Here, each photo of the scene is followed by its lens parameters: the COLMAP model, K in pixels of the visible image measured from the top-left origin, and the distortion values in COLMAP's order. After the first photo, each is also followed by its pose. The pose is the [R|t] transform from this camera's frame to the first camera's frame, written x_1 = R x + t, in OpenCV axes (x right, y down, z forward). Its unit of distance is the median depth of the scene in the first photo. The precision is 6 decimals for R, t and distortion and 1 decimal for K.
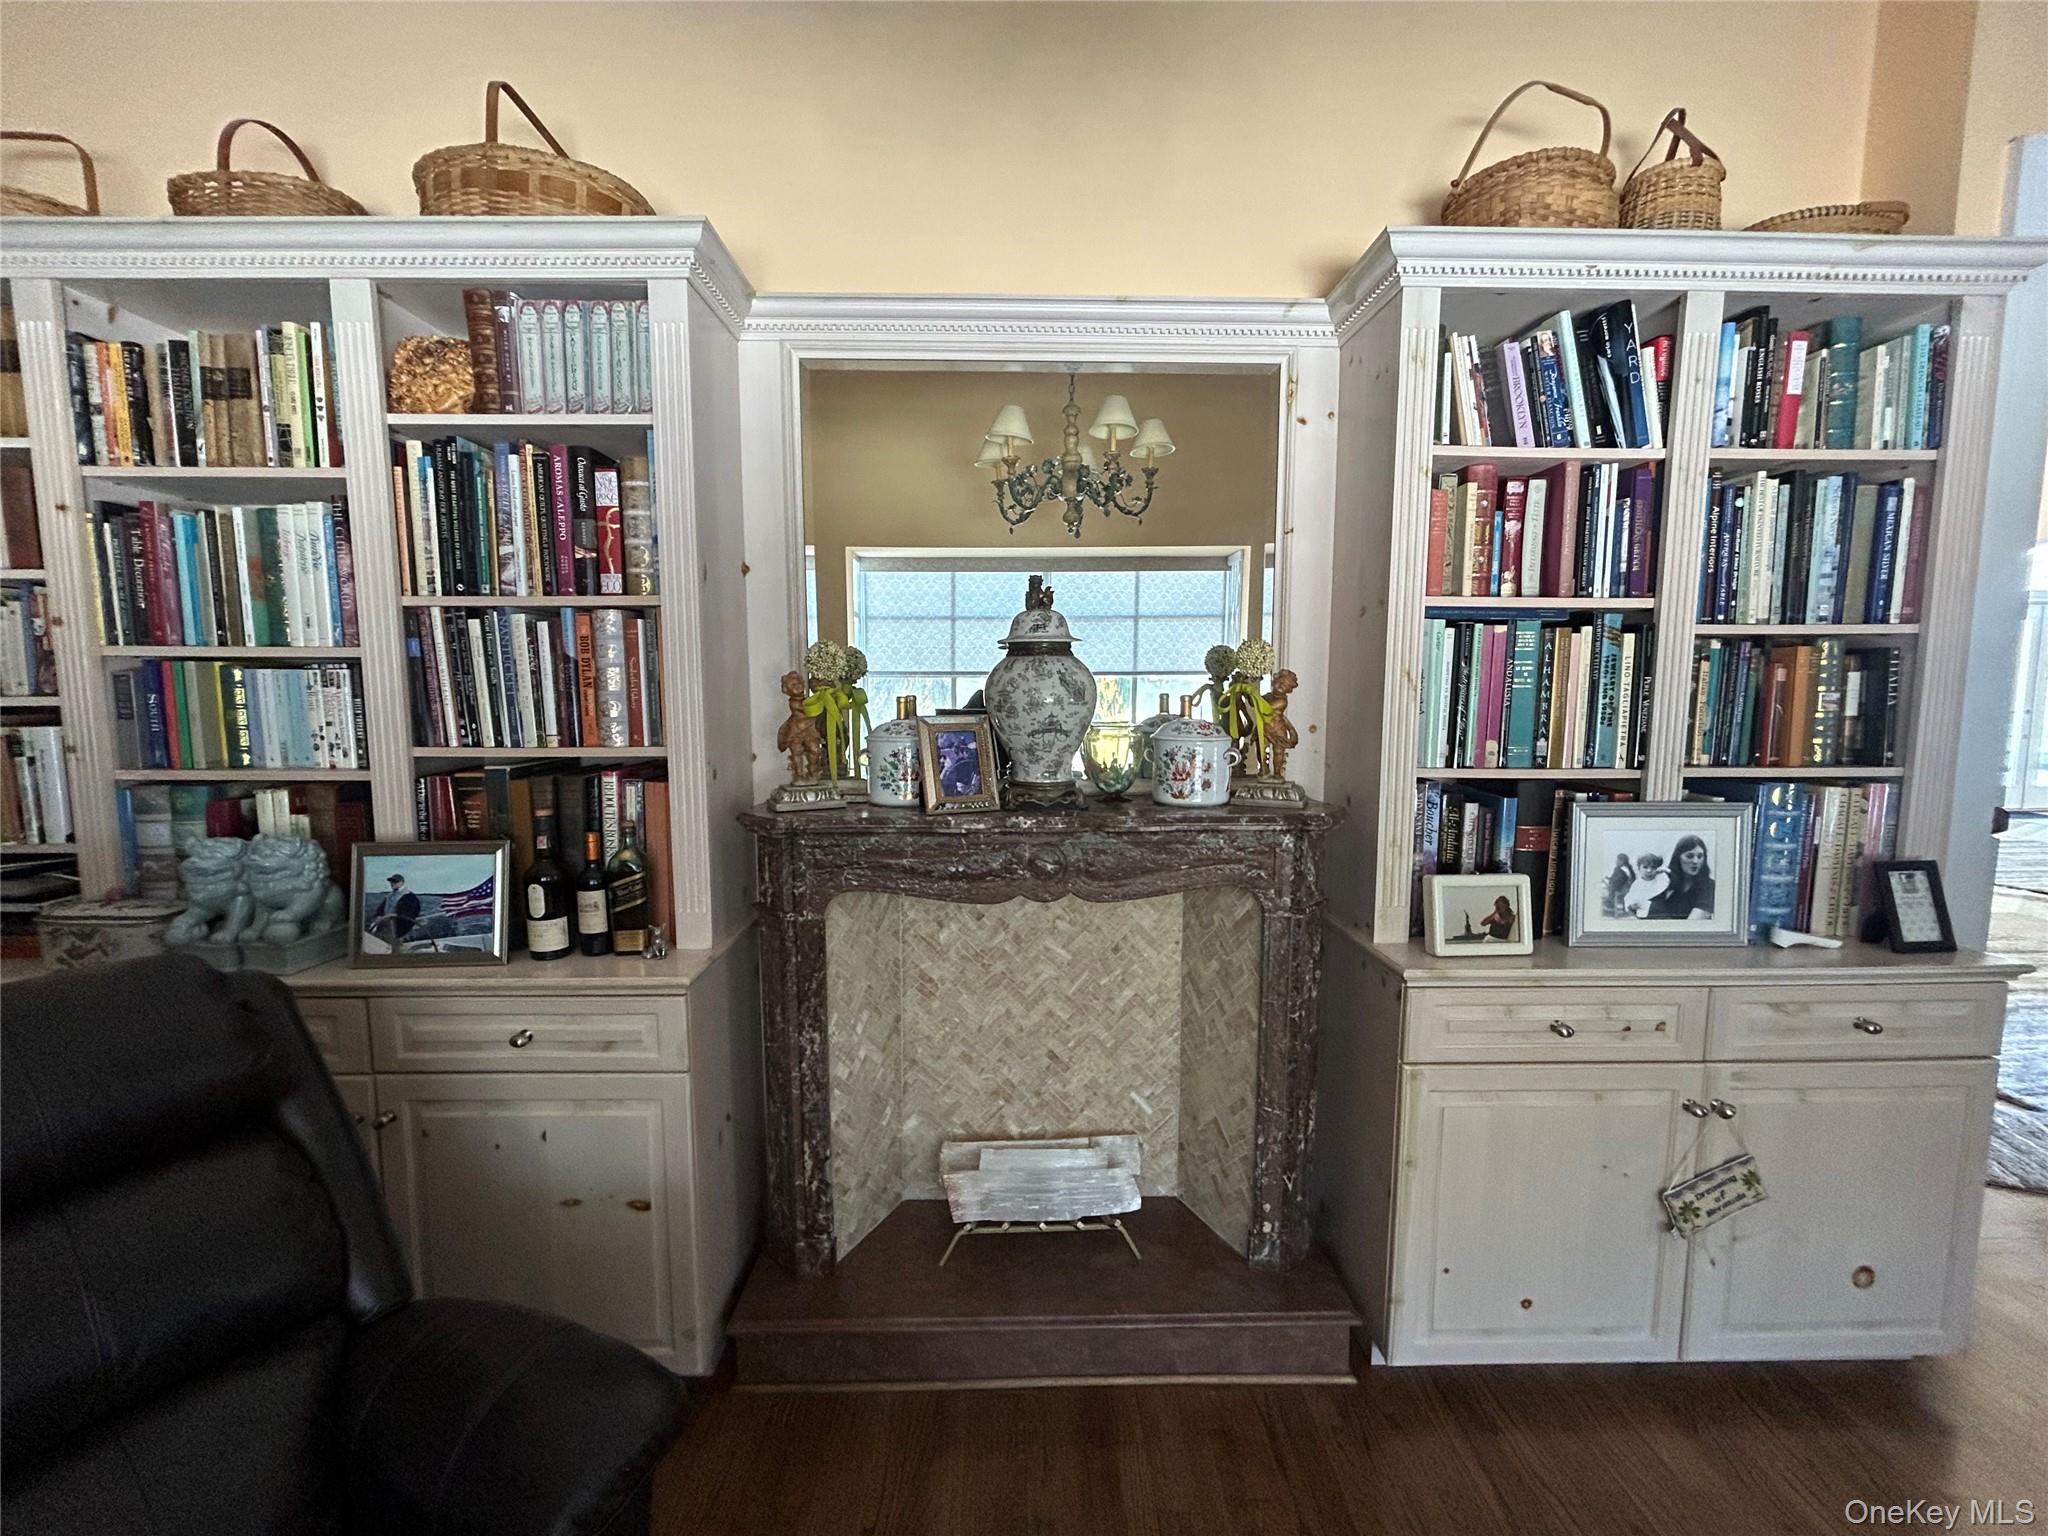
lens RADIAL K [[820.7, 0, 1024.0], [0, 820.7, 768.4], [0, 0, 1]] dist [-0.001288, 0.000185]
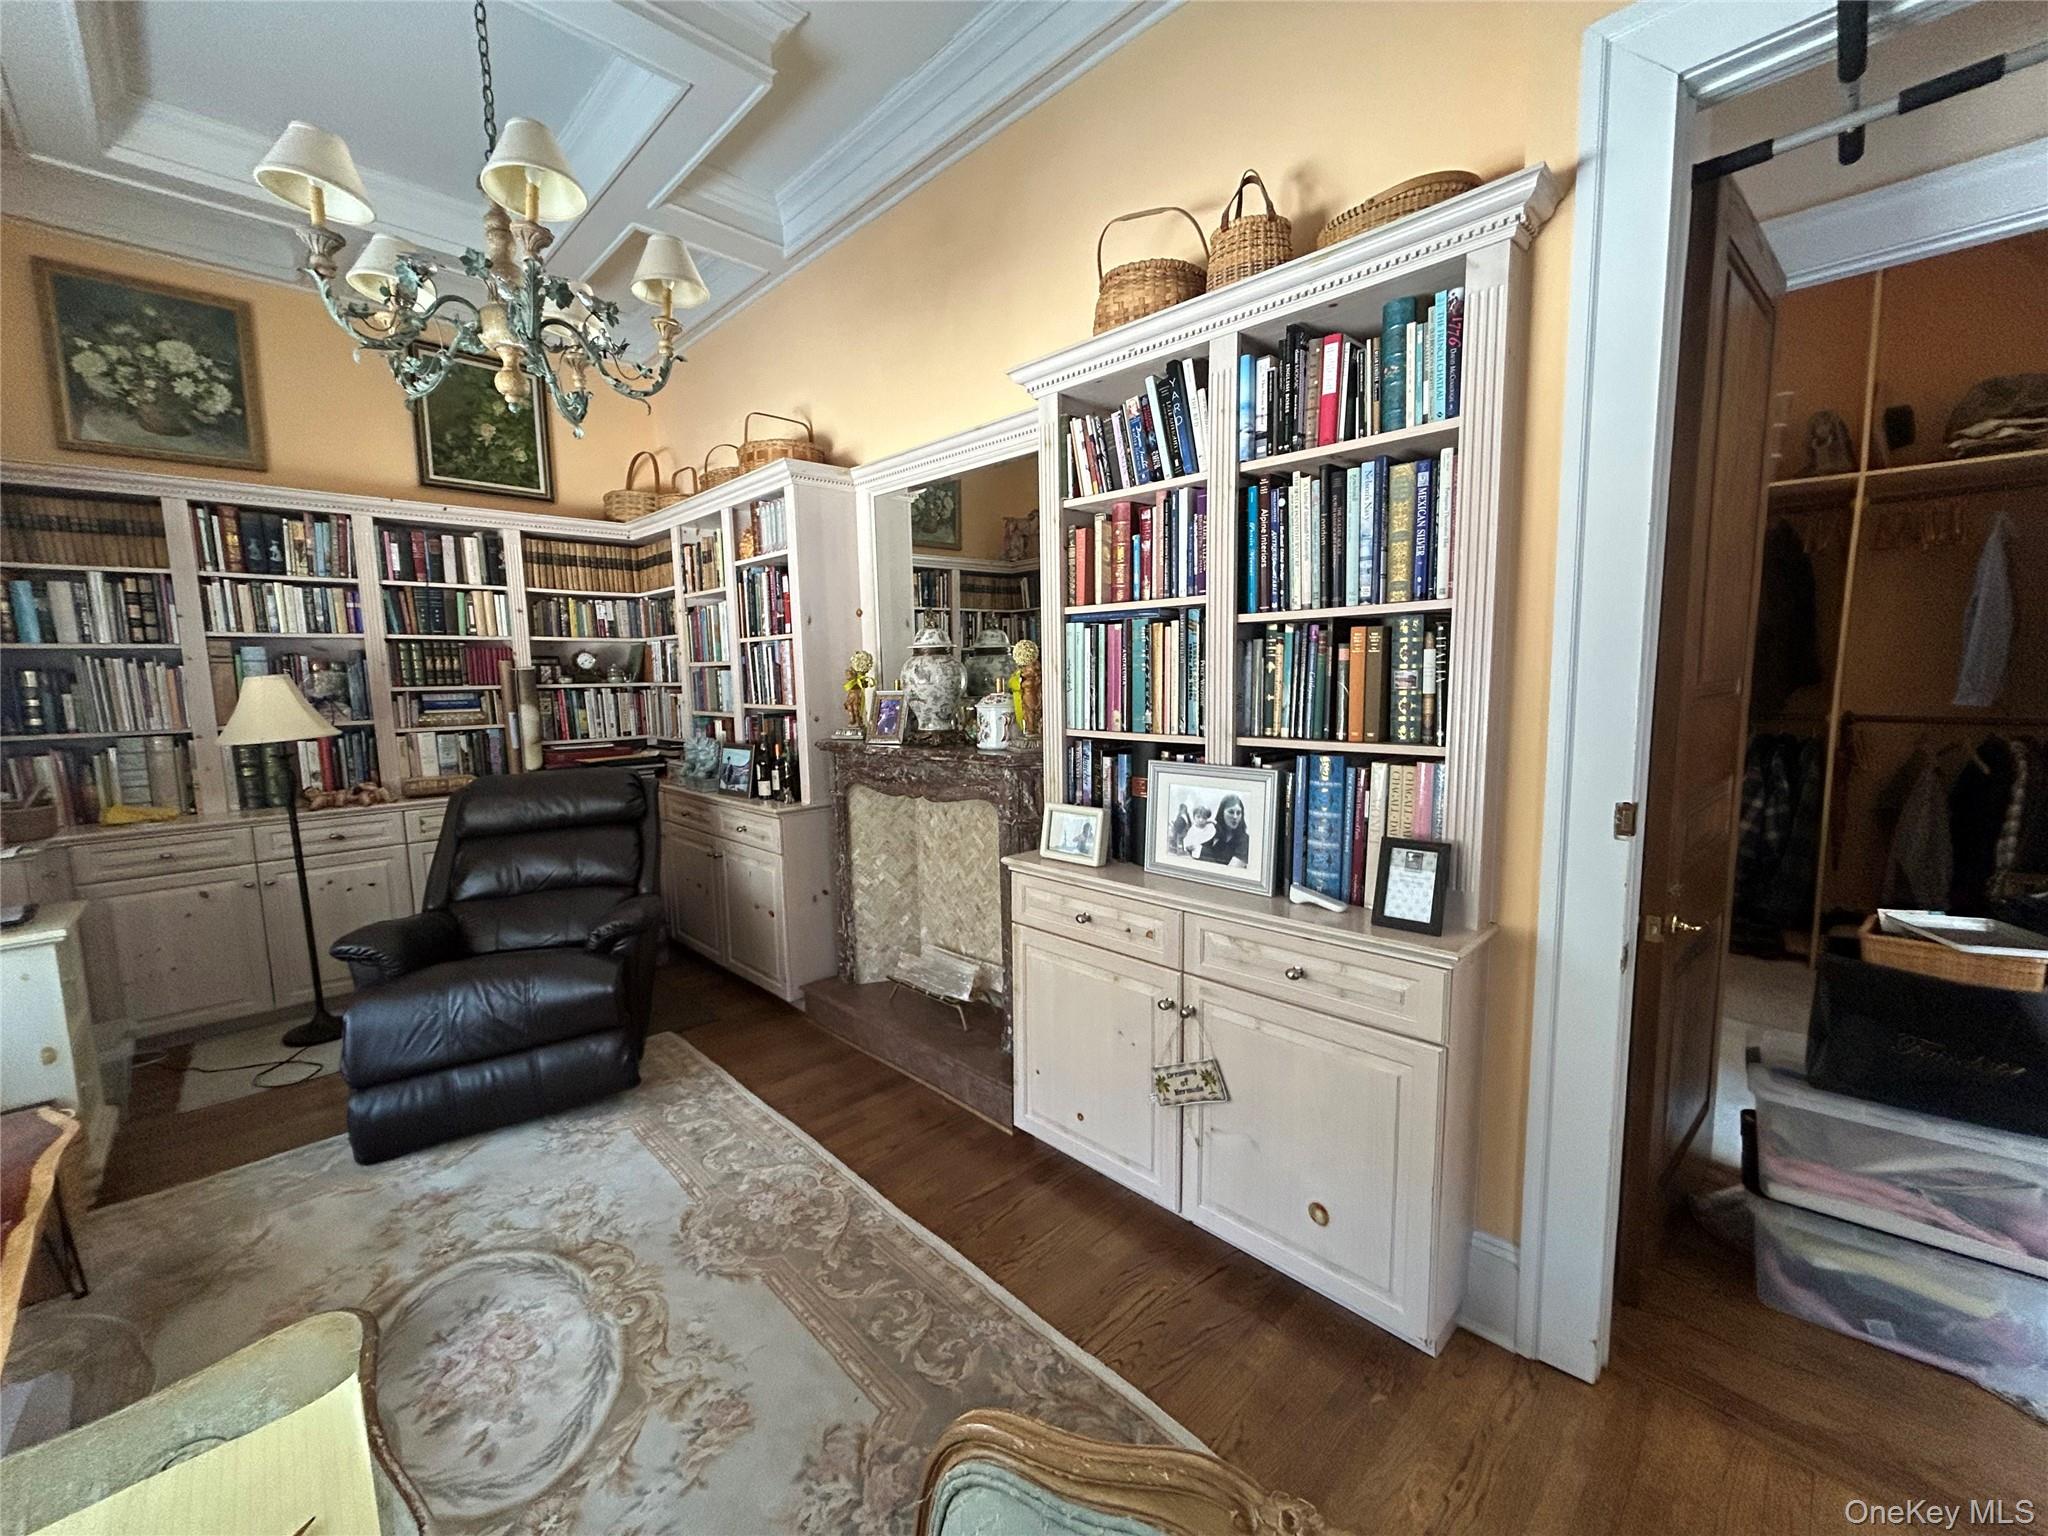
lens RADIAL K [[820.7, 0, 1025.0], [0, 820.7, 769.1], [0, 0, 1]] dist [-0.001288, 0.000185]
pose [[0.690531, 0.072194, -0.719691, 1.457577], [-0.053777, 0.997377, 0.048452, 0.004406], [0.721301, 0.005245, 0.692602, -0.031056]]
